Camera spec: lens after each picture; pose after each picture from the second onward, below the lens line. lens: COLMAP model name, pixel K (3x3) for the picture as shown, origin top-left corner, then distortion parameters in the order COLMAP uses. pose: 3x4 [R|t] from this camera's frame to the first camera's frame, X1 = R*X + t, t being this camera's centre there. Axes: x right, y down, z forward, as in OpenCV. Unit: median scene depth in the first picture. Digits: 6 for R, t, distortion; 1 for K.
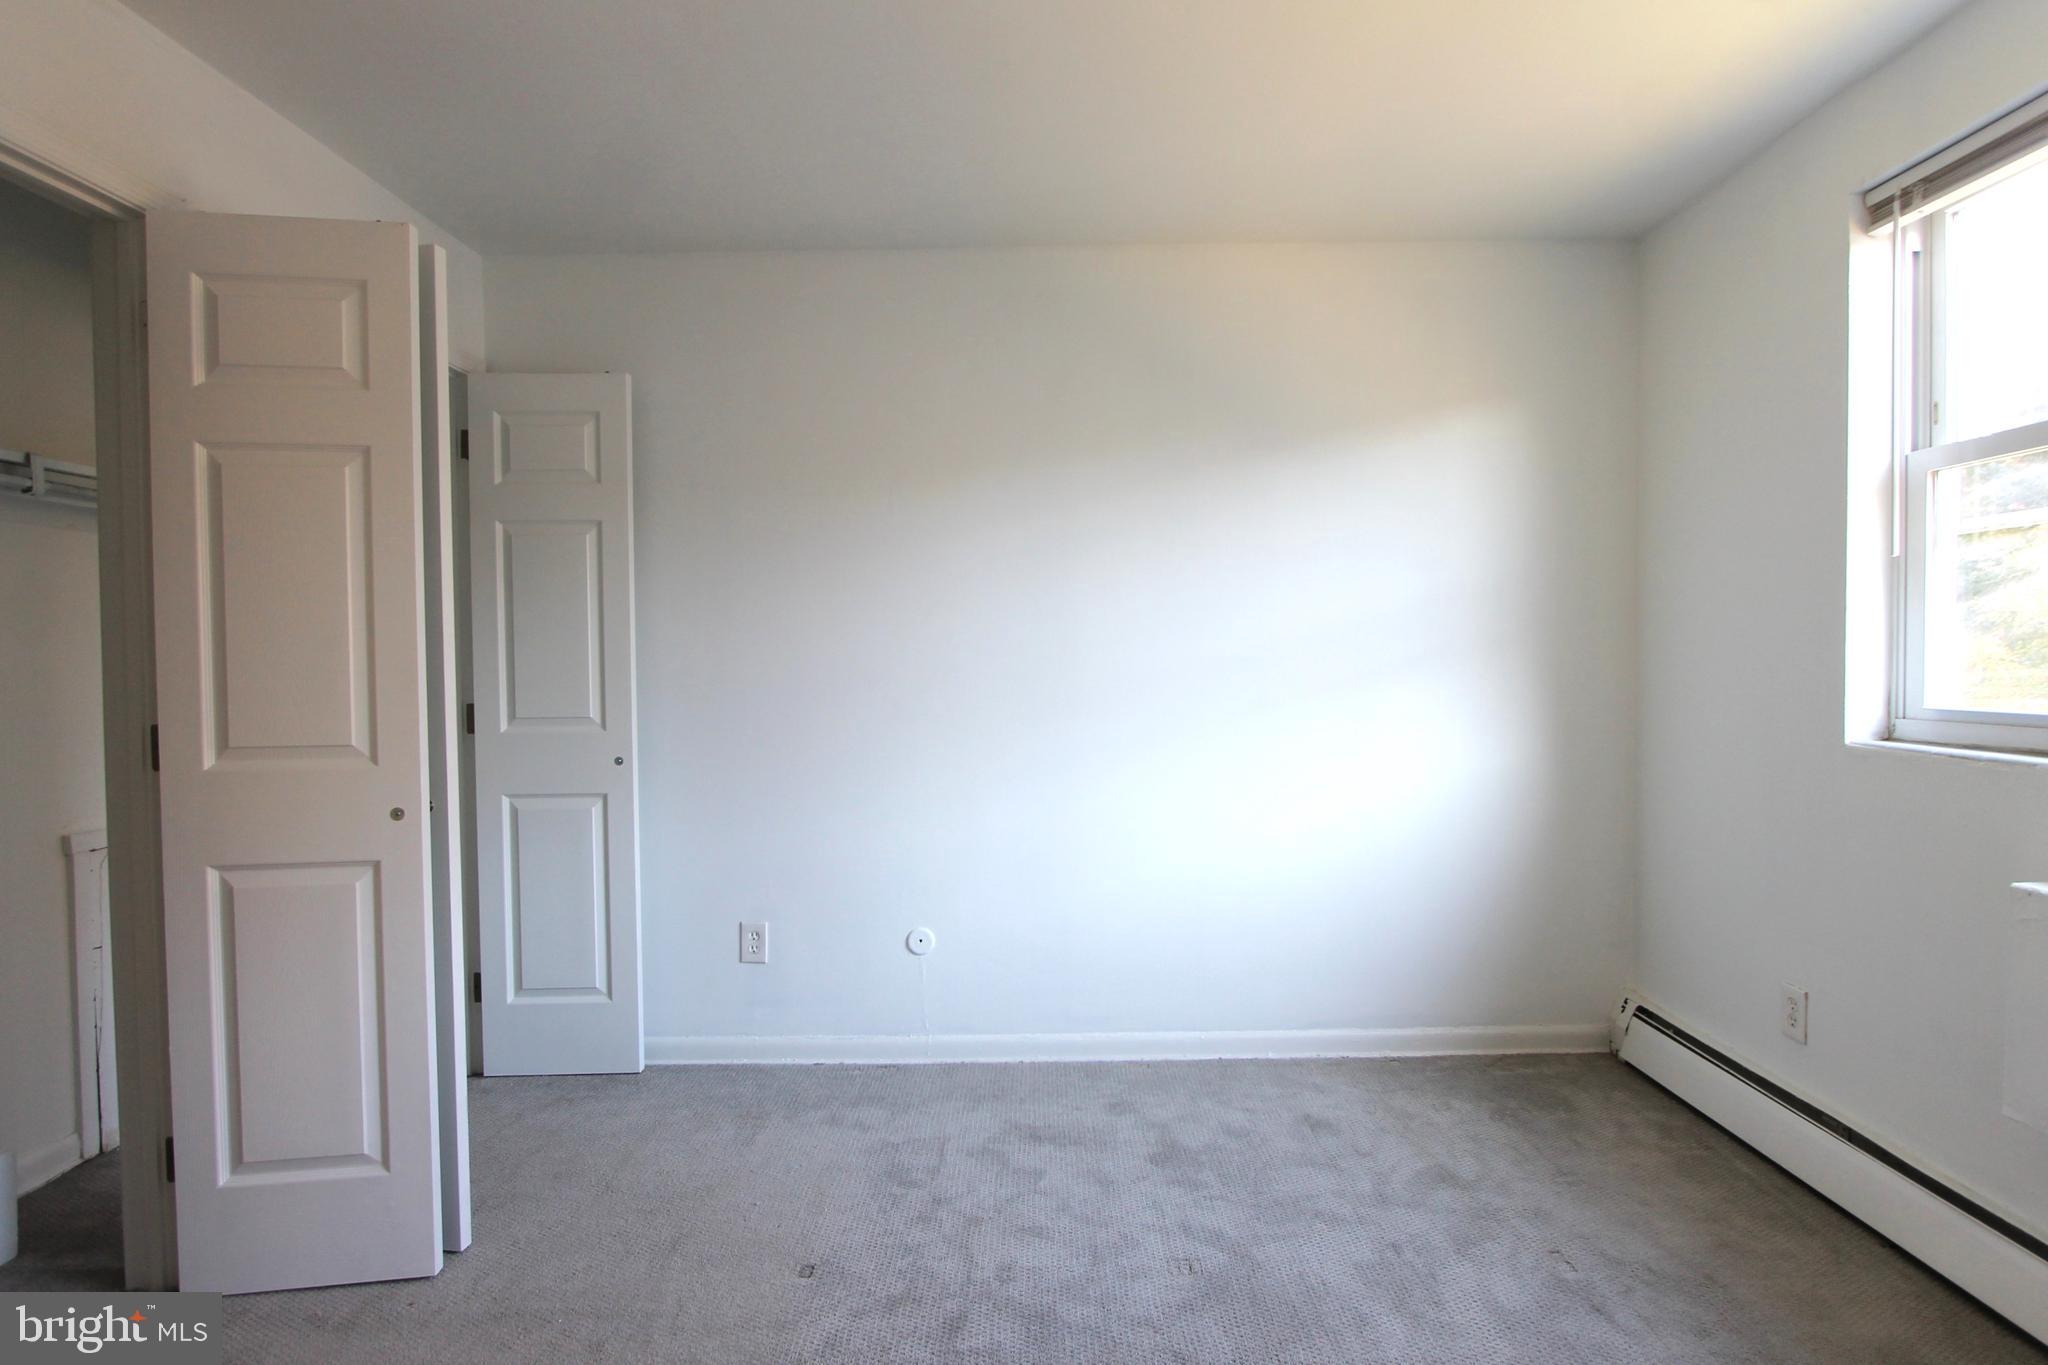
lens RADIAL K [[1049.4, 0, 1030.6], [0, 1049.4, 687.3], [0, 0, 1]] dist [-0.017759, -0.000094]
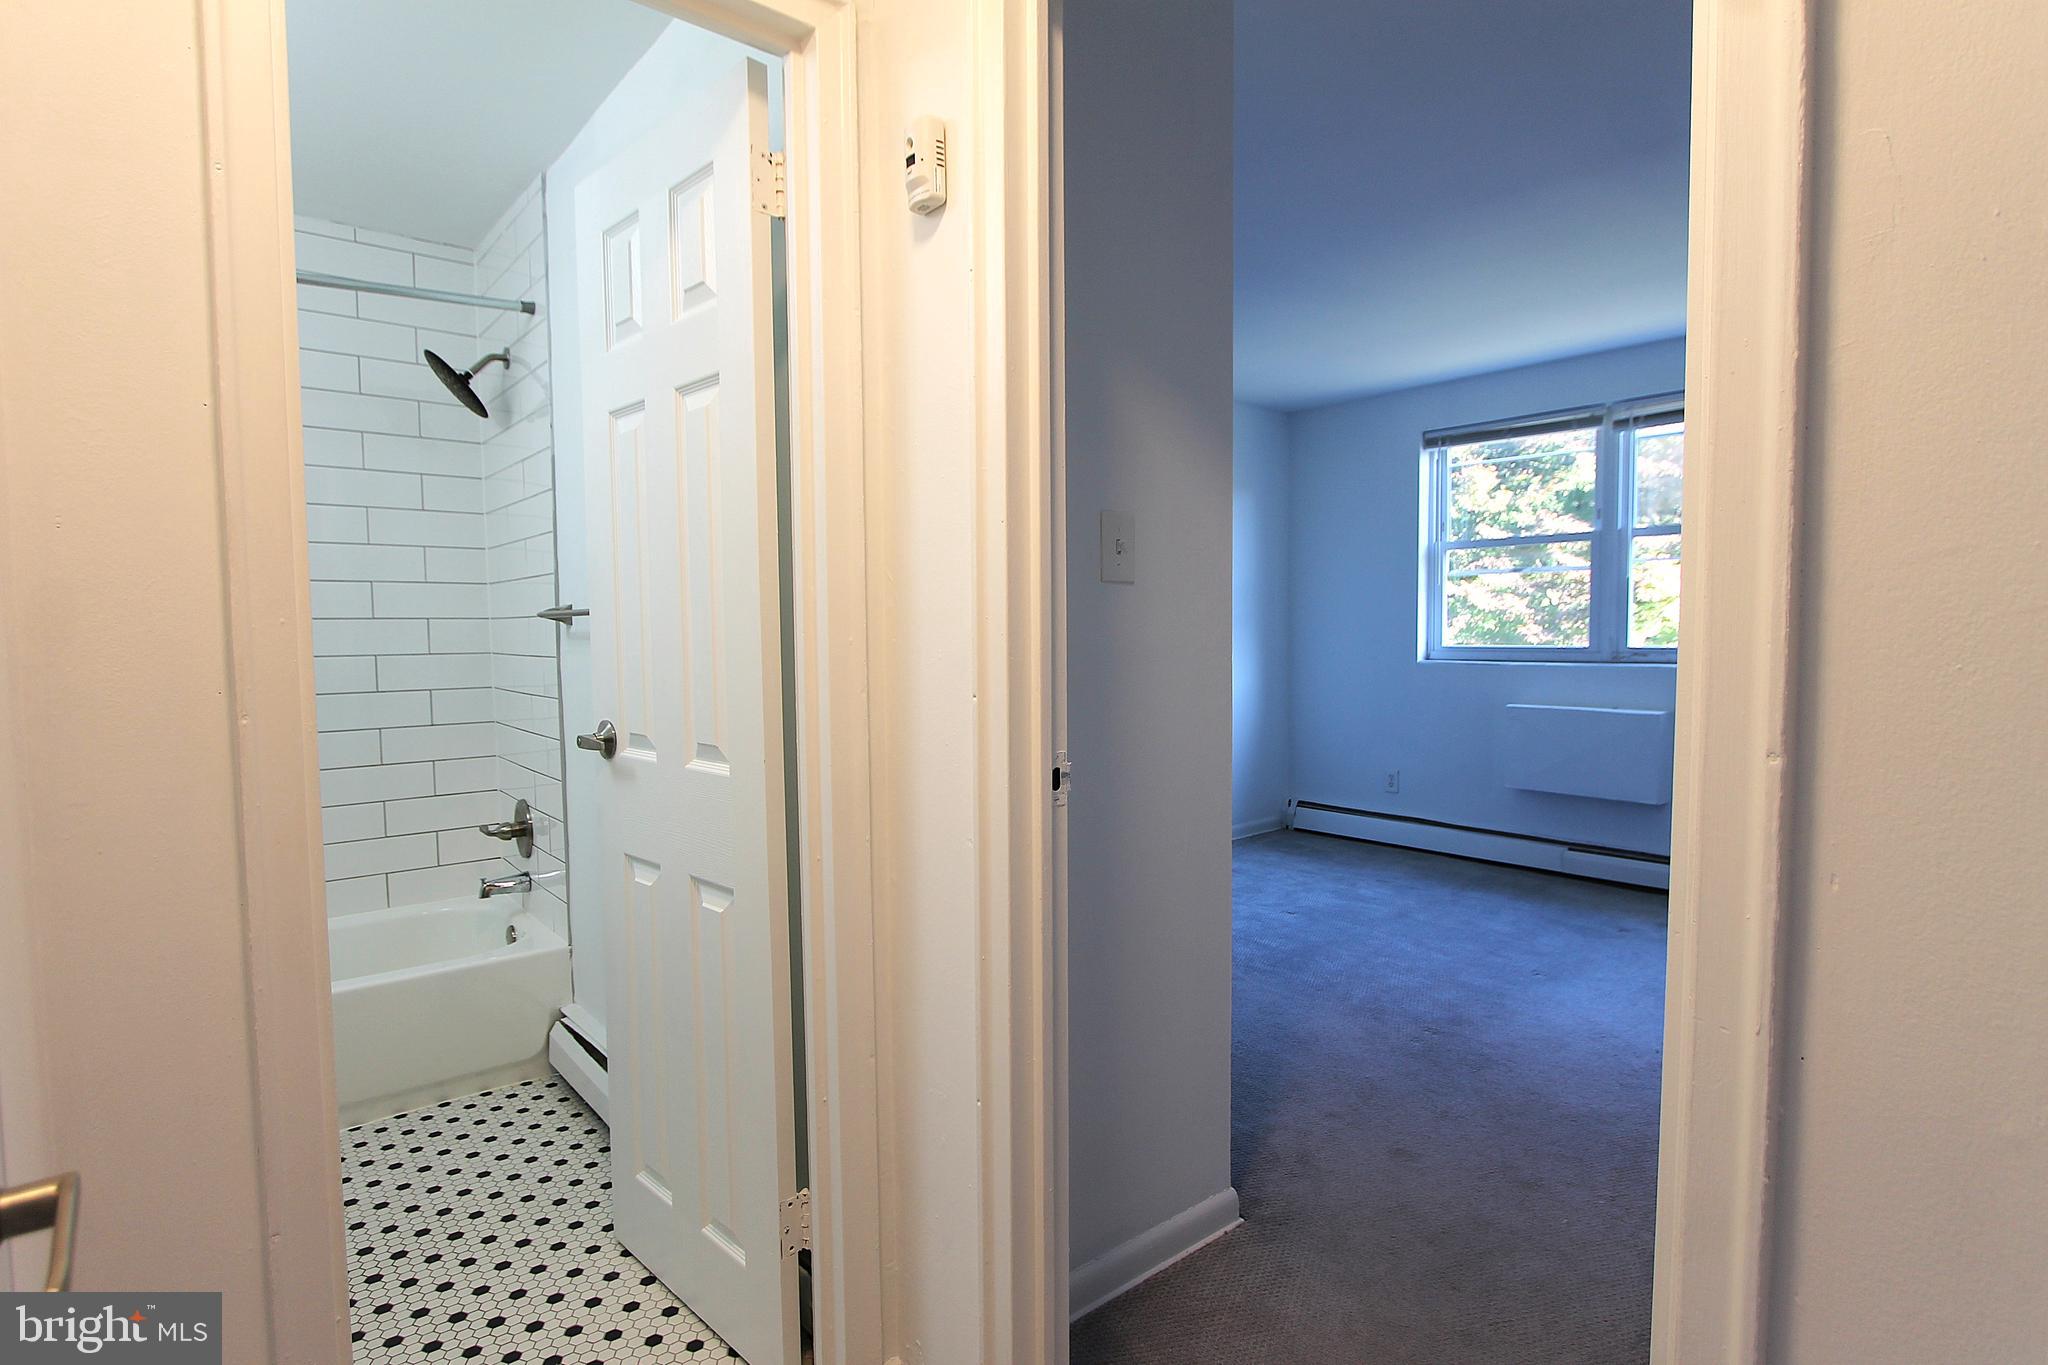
lens RADIAL K [[1049.4, 0, 1009.6], [0, 1049.4, 700.9], [0, 0, 1]] dist [-0.017759, -0.000094]
pose [[0.782469, -0.068266, 0.618936, -1.485865], [0.043038, 0.997524, 0.055615, -0.031395], [-0.621200, -0.016879, 0.783470, -0.317938]]
